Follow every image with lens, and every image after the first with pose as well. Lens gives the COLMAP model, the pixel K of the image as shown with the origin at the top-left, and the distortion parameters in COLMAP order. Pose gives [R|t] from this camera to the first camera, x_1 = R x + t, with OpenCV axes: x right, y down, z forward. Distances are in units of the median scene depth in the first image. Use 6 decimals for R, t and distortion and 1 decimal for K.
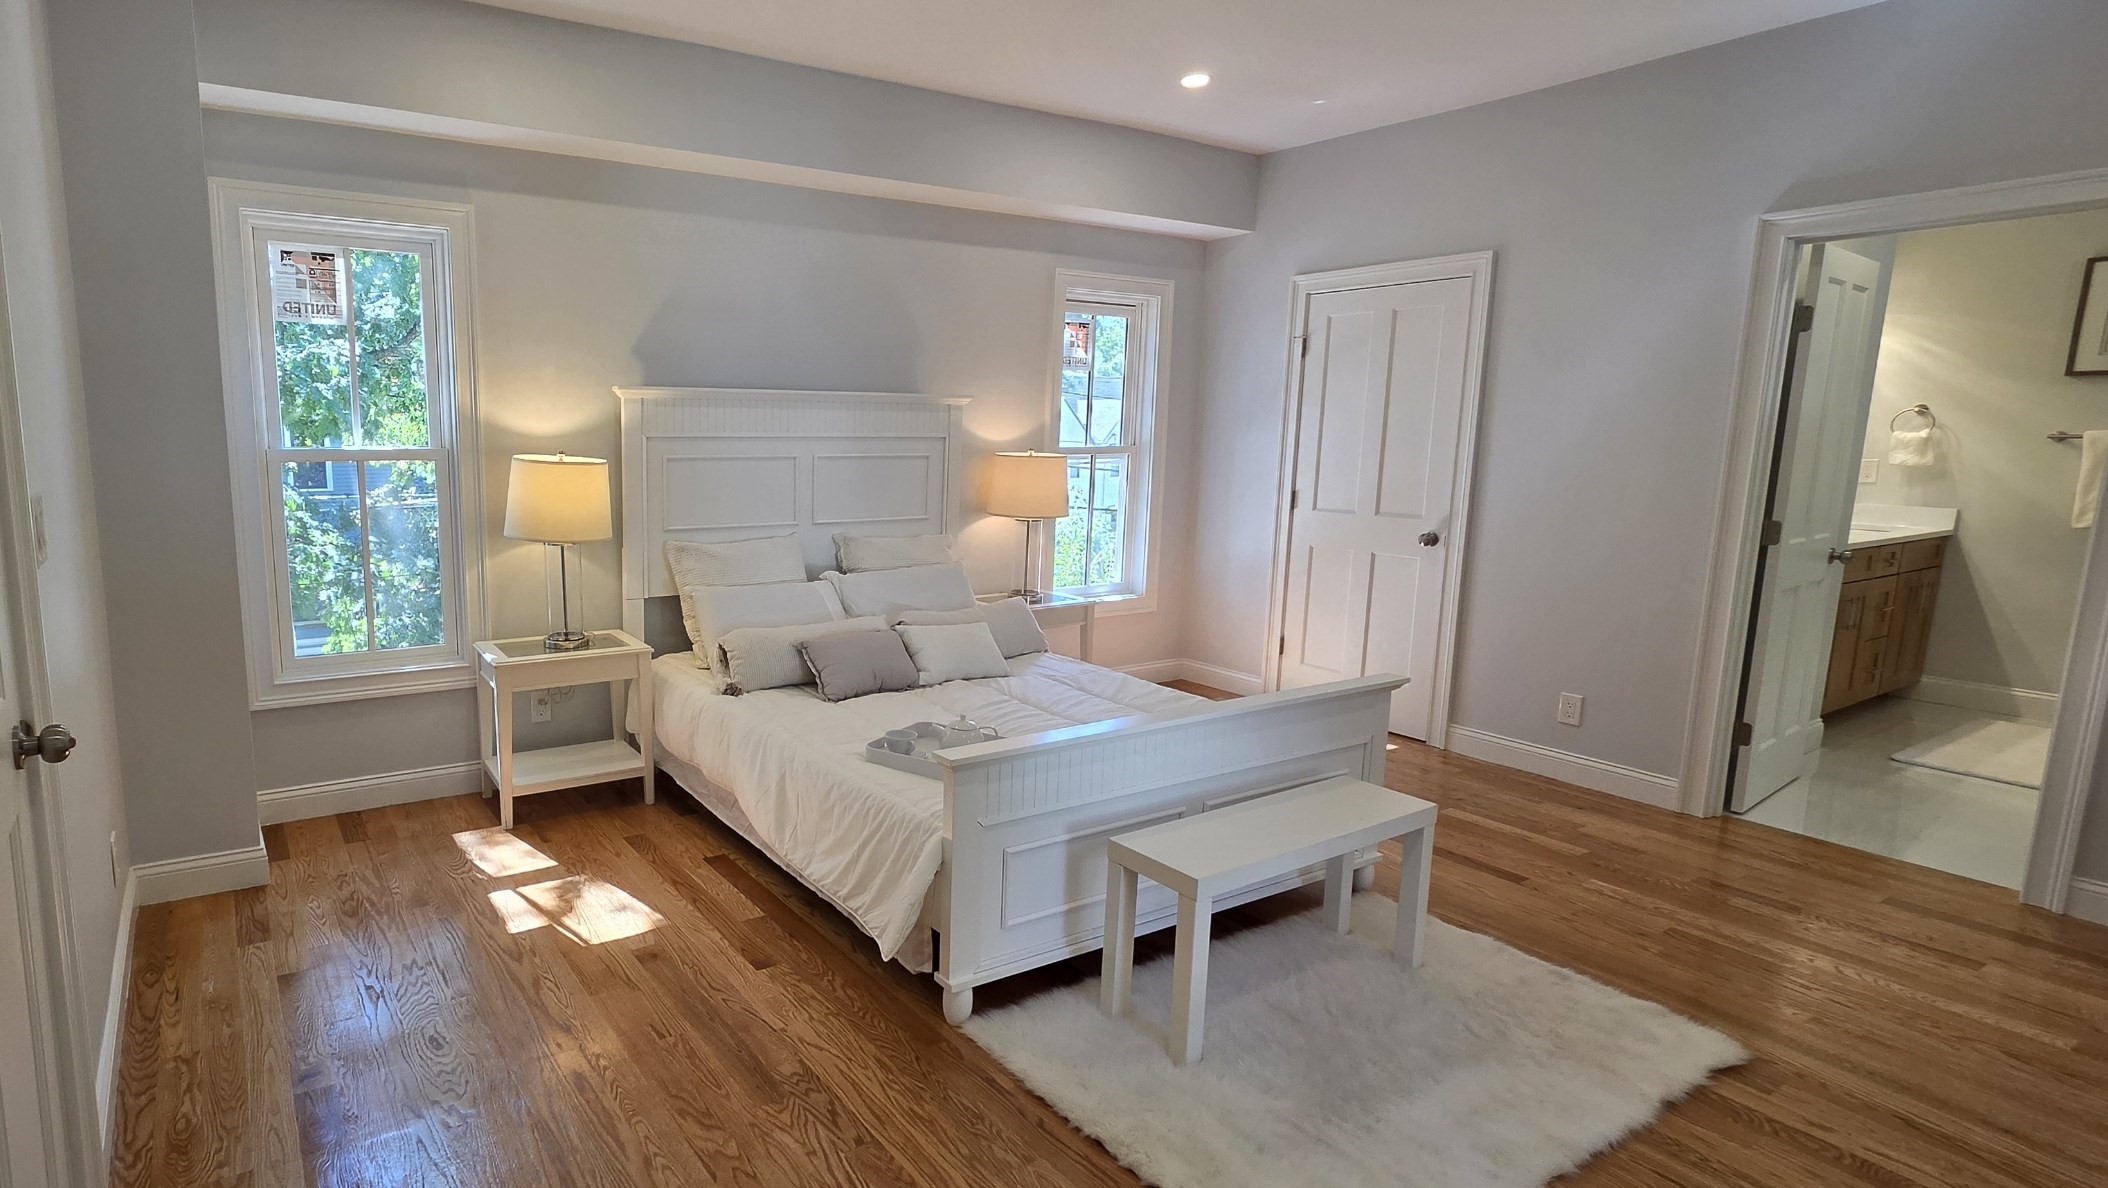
lens RADIAL K [[1203.9, 0, 1054.0], [0, 1203.9, 594.0], [0, 0, 1]] dist [-0.003989, -0.000986]
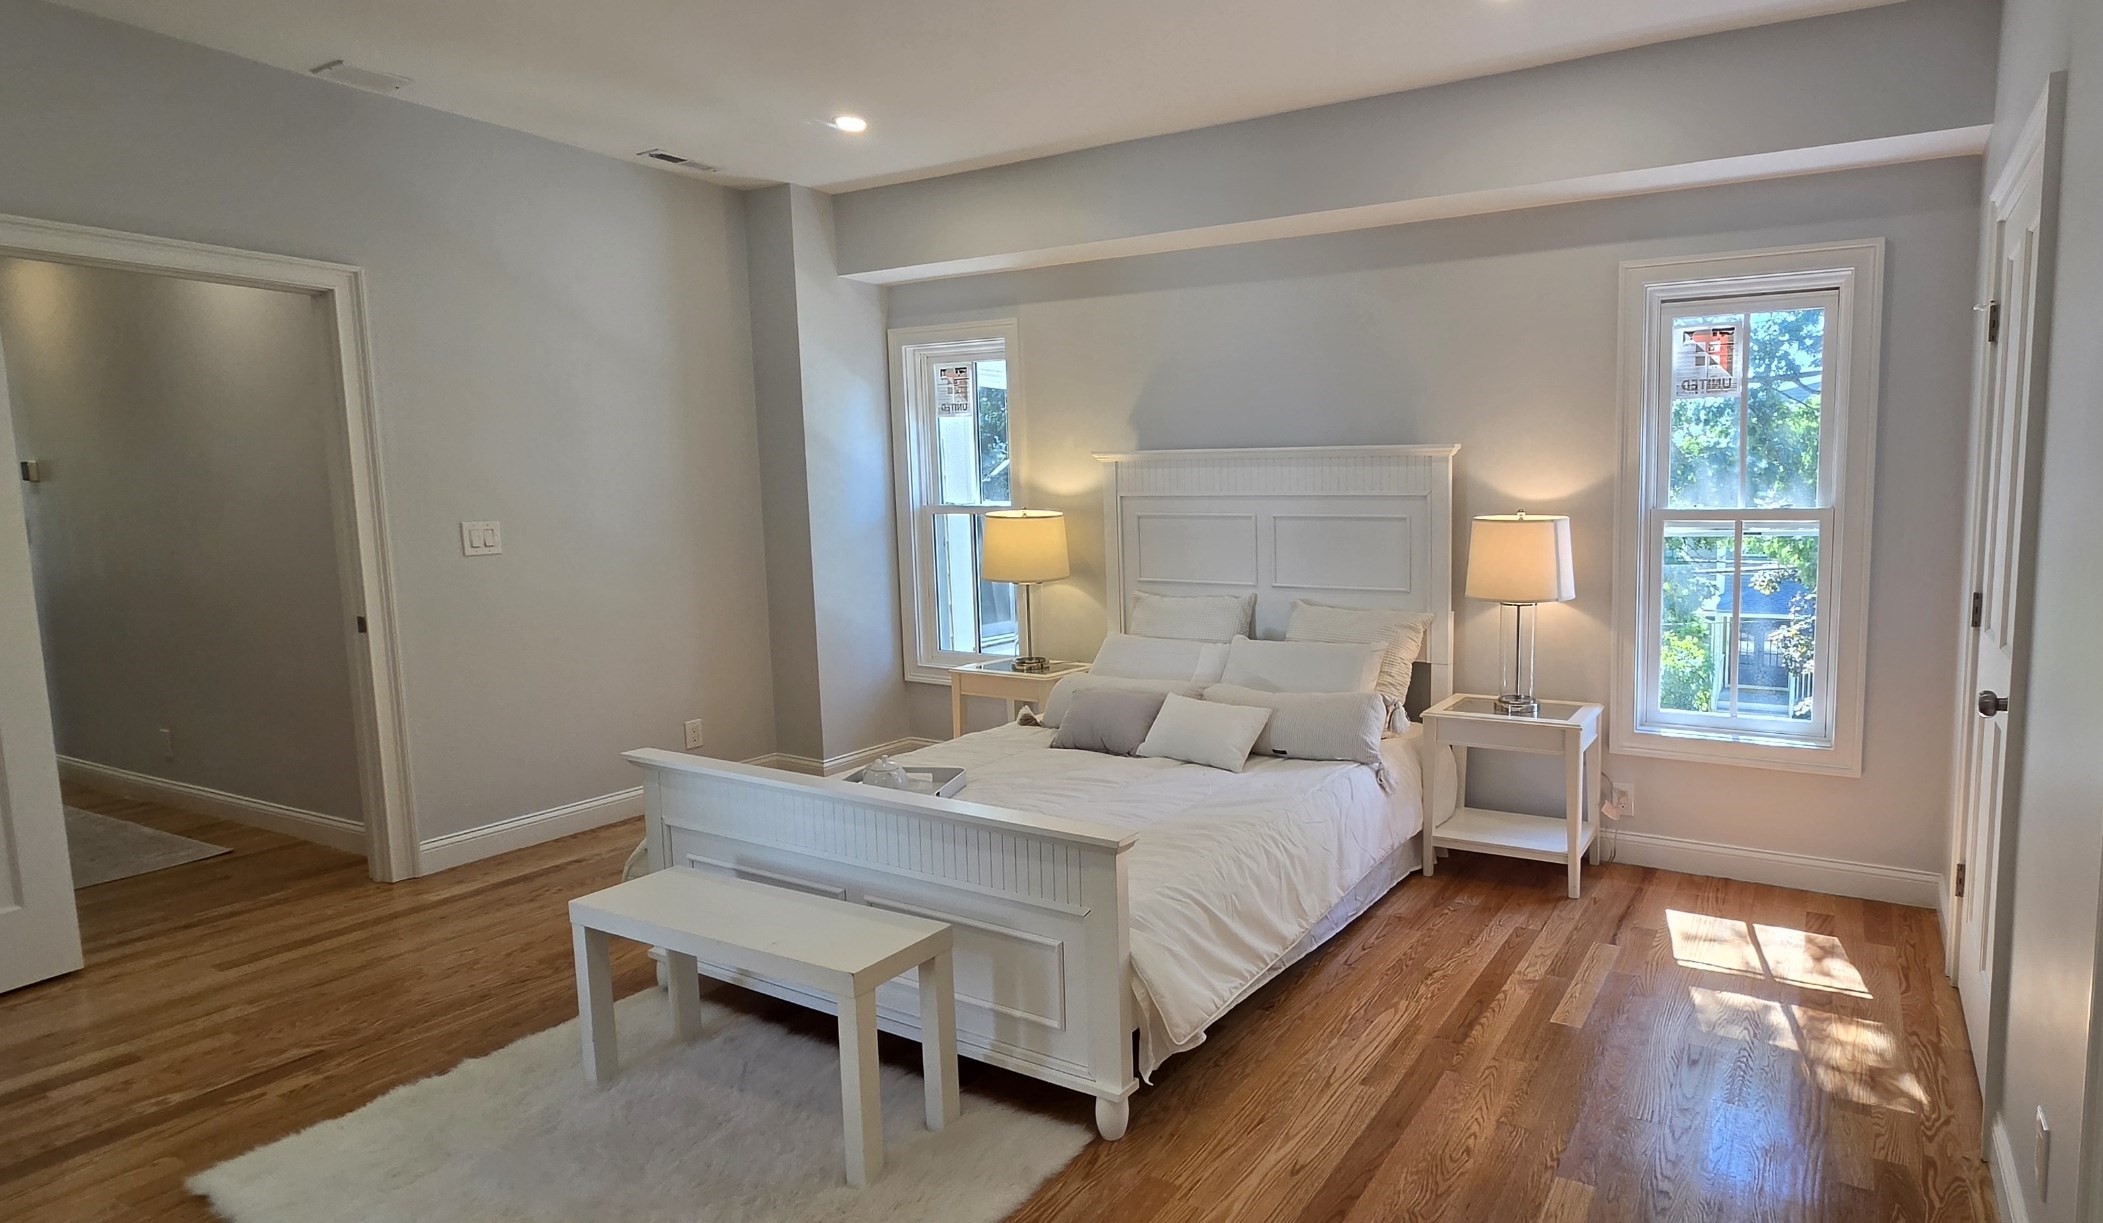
lens RADIAL K [[1206.1, 0, 1053.9], [0, 1206.1, 575.4], [0, 0, 1]] dist [-0.000223, 0.000071]
pose [[0.369572, 0.053207, -0.927678, 0.650632], [-0.123433, 0.992323, 0.007741, -0.055372], [0.920967, 0.111645, 0.373302, 0.509387]]
